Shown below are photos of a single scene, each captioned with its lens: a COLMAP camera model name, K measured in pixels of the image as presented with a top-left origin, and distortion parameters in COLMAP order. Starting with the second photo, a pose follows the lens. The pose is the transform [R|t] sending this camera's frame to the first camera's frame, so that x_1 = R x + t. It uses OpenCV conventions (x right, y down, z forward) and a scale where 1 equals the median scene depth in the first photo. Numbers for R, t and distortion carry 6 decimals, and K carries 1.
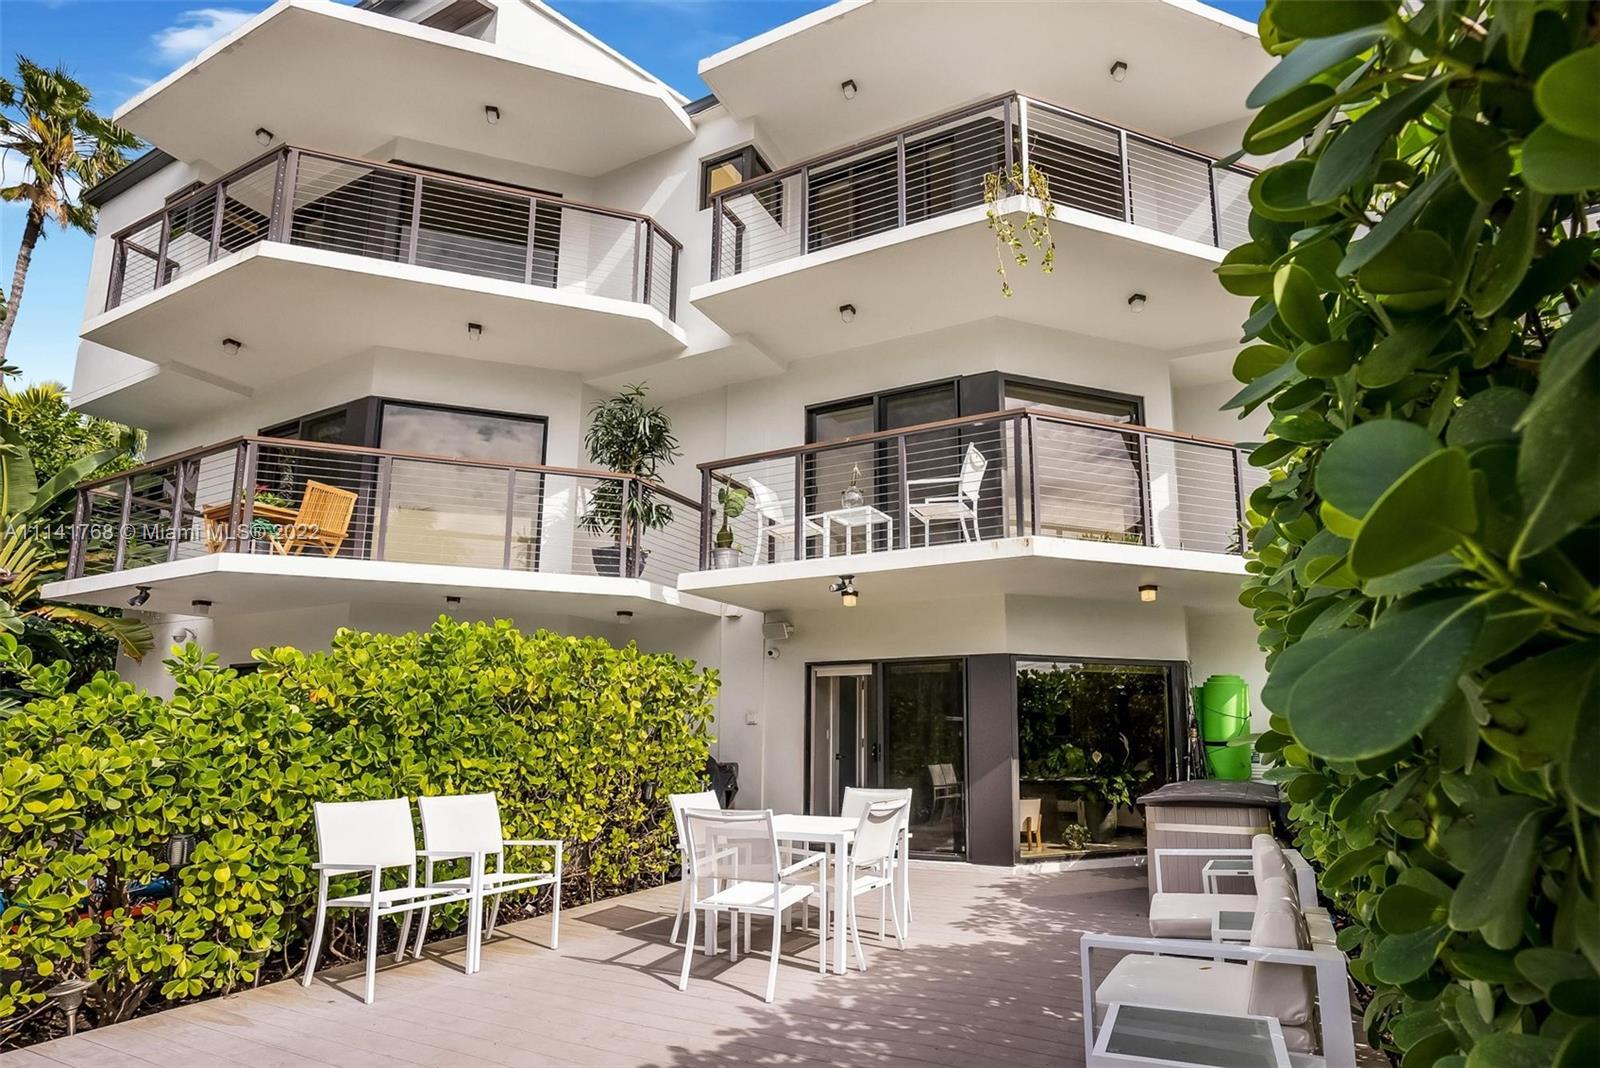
lens RADIAL K [[813.1, 0, 849.9], [0, 813.1, 610.2], [0, 0, 1]] dist [-0.057908, 0.027842]
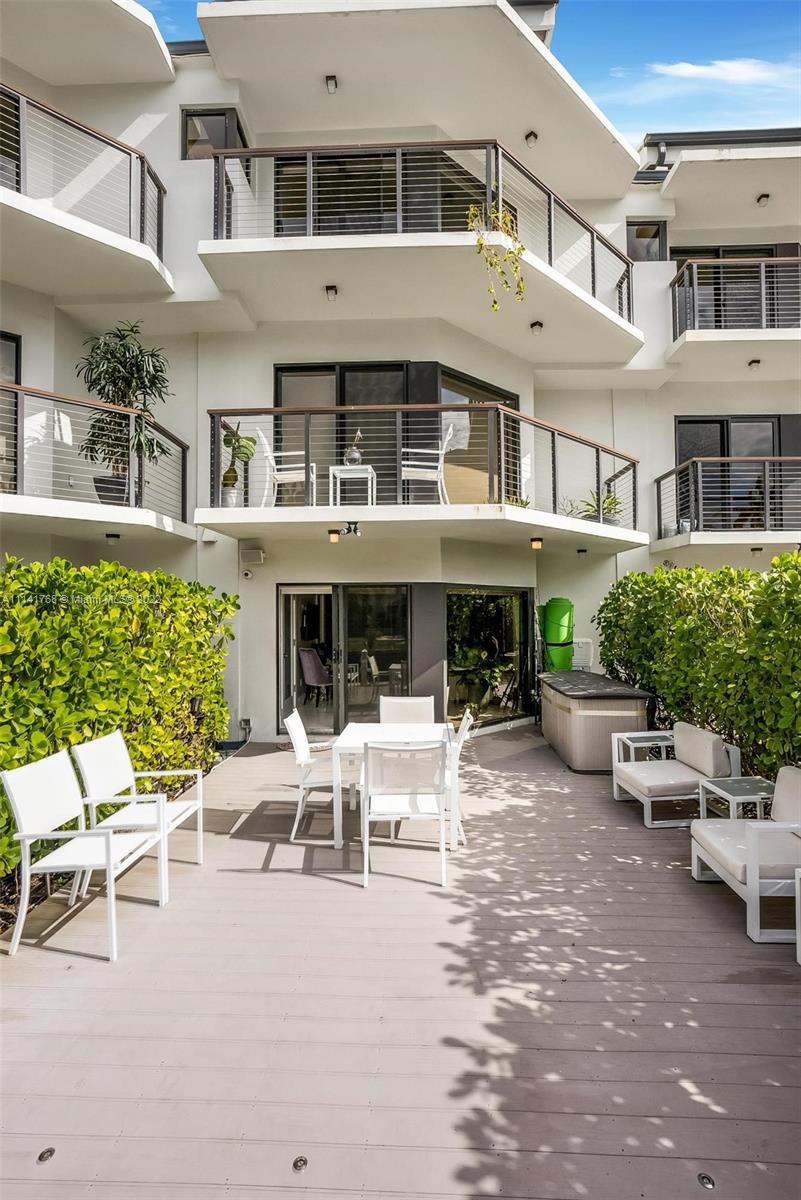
lens RADIAL K [[609.8, 0, 400.5], [0, 609.8, 600.0], [0, 0, 1]] dist [-0.057908, 0.027842]
pose [[0.918699, 0.007553, 0.394886, -0.246061], [-0.061872, 0.990225, 0.125004, -0.037320], [-0.390082, -0.139274, 0.910186, 0.093781]]
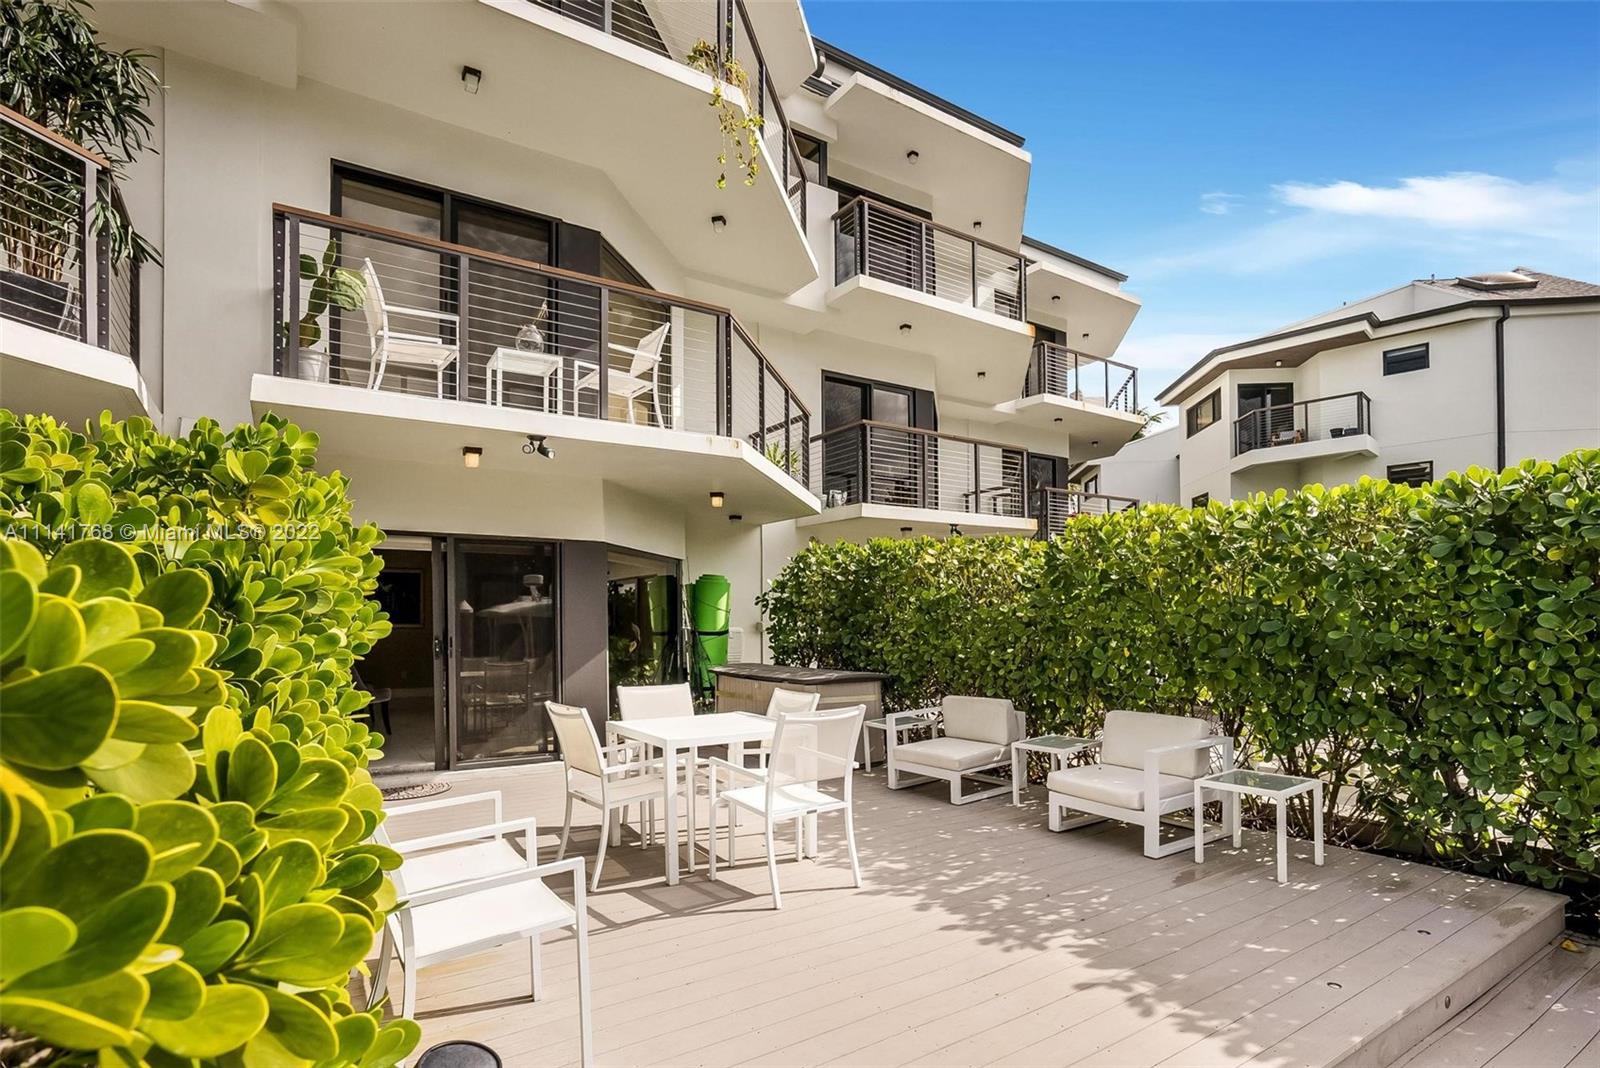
lens RADIAL K [[813.1, 0, 849.9], [0, 813.1, 610.2], [0, 0, 1]] dist [-0.057908, 0.027842]
pose [[0.487822, 0.012136, 0.872859, -0.457751], [-0.132593, 0.989332, 0.060348, 0.033253], [-0.862814, -0.145175, 0.484227, 0.249733]]
